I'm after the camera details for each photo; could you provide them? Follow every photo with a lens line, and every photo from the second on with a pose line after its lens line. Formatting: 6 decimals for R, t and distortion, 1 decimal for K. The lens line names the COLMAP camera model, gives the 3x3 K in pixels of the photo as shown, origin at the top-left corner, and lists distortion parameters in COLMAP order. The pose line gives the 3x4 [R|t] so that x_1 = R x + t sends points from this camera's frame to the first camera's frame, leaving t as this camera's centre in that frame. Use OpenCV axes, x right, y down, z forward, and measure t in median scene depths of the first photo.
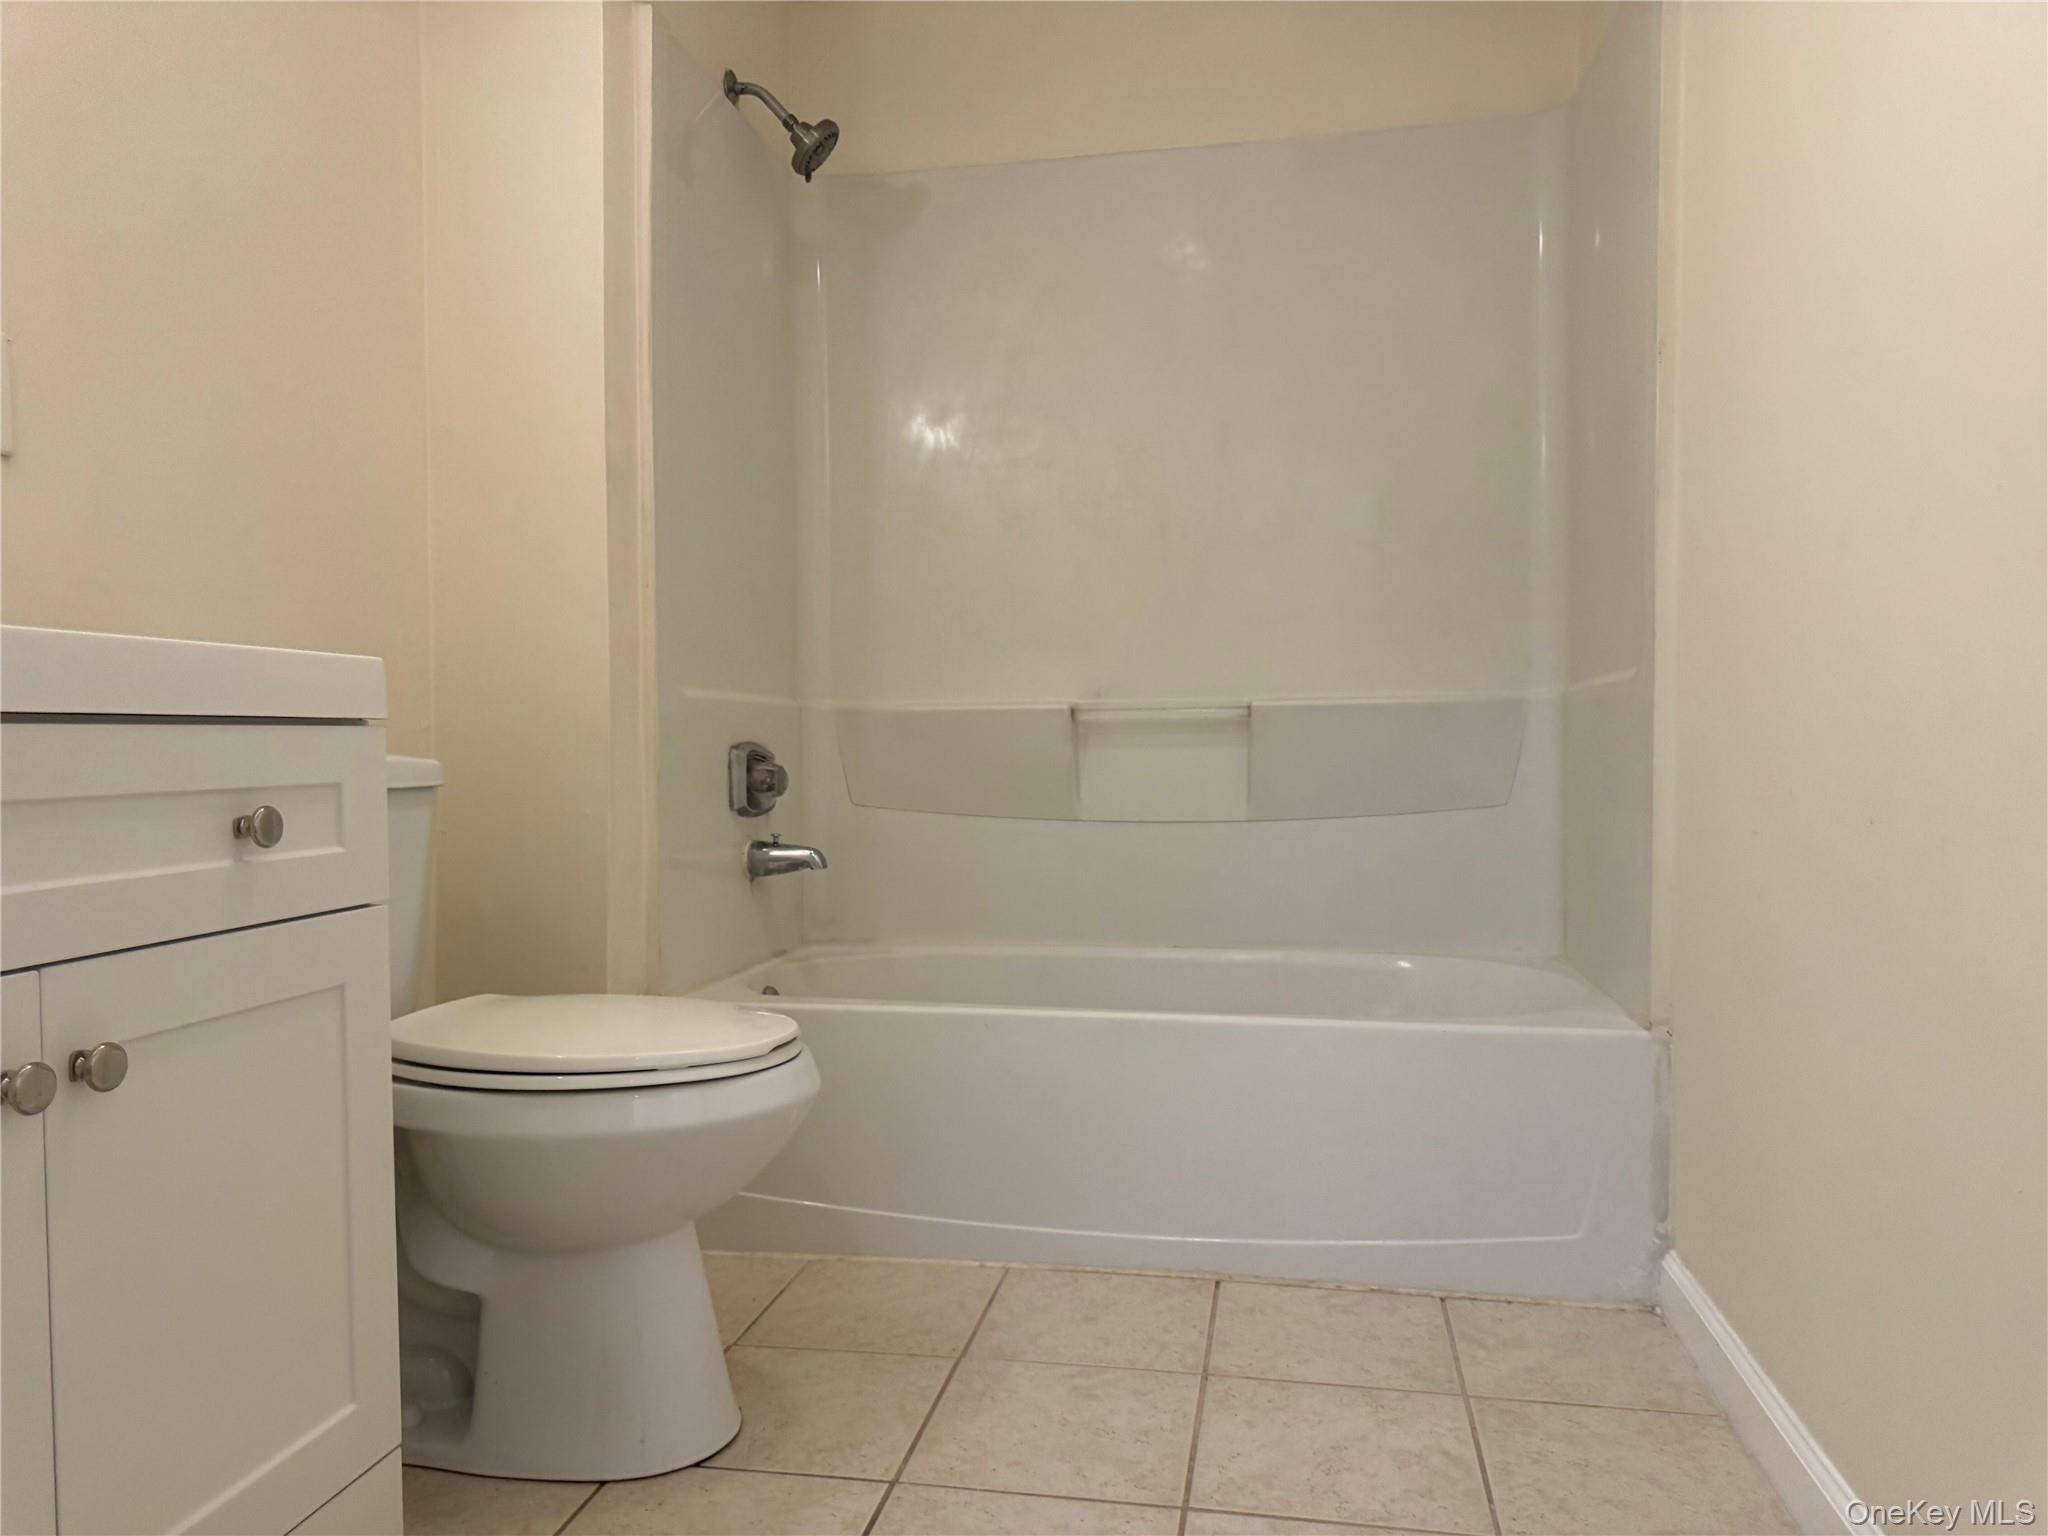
lens RADIAL K [[1442.6, 0, 1024.0], [0, 1442.6, 768.0], [0, 0, 1]] dist [0.052794, -0.121511]
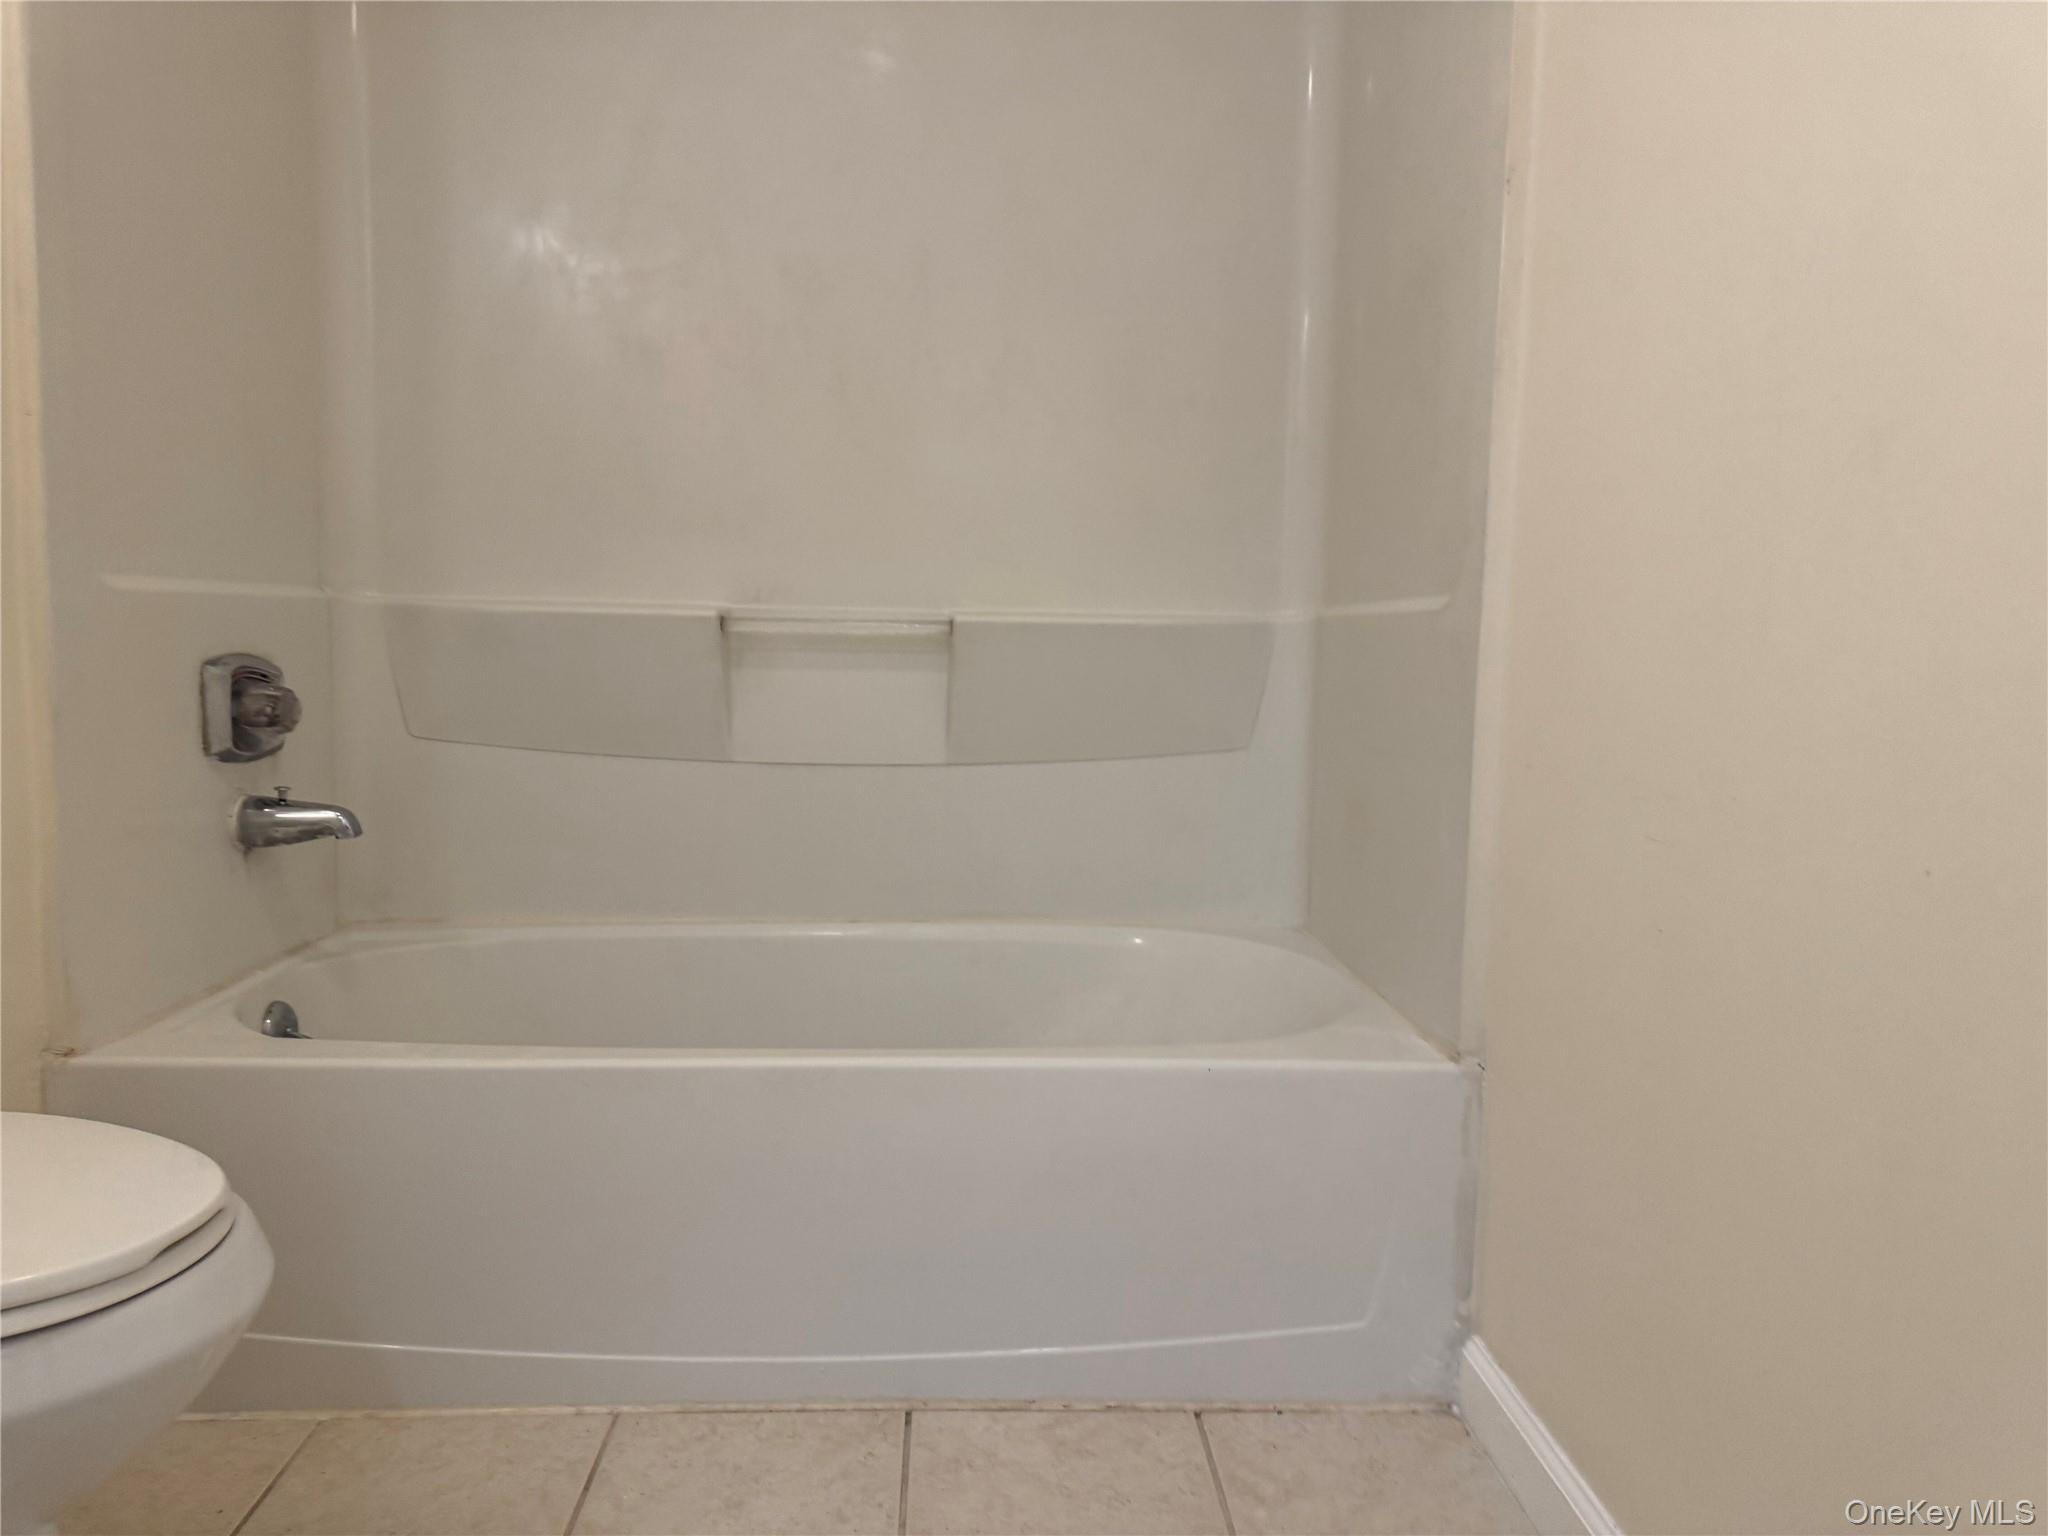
lens RADIAL K [[1446.2, 0, 1024.0], [0, 1446.2, 768.0], [0, 0, 1]] dist [0.066680, -0.115617]
pose [[0.972624, 0.006515, 0.232294, 0.015047], [-0.025399, 0.996599, 0.078398, -0.033569], [-0.230993, -0.082152, 0.969481, 0.282606]]
